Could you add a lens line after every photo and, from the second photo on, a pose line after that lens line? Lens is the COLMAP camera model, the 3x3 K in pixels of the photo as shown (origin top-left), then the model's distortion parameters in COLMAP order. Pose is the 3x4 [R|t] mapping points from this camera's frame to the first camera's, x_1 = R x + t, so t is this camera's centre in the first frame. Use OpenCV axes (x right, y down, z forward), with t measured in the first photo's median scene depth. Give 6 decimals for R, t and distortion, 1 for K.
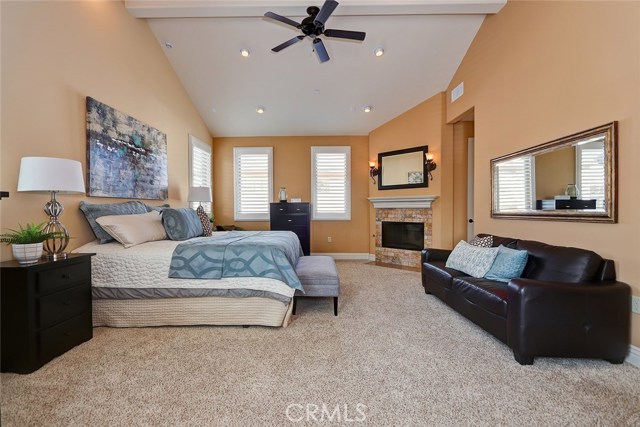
lens RADIAL K [[299.1, 0, 306.5], [0, 299.1, 223.2], [0, 0, 1]] dist [0.005906, 0.000566]
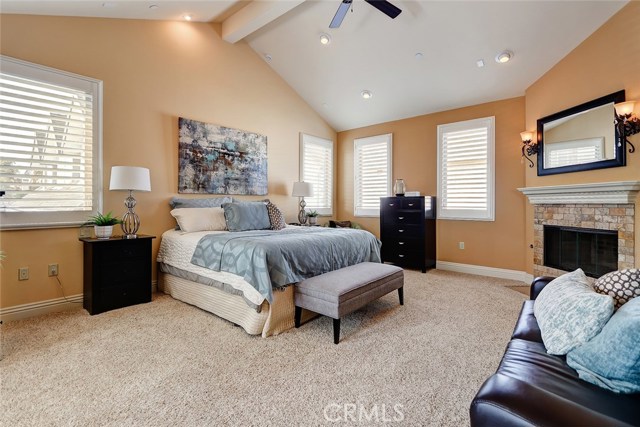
lens RADIAL K [[299.1, 0, 301.8], [0, 299.1, 210.7], [0, 0, 1]] dist [0.005906, 0.000566]
pose [[0.765882, 0.020994, -0.642639, 0.405311], [-0.037389, 0.999230, -0.011916, -0.013872], [0.641894, 0.033154, 0.766077, 0.271072]]
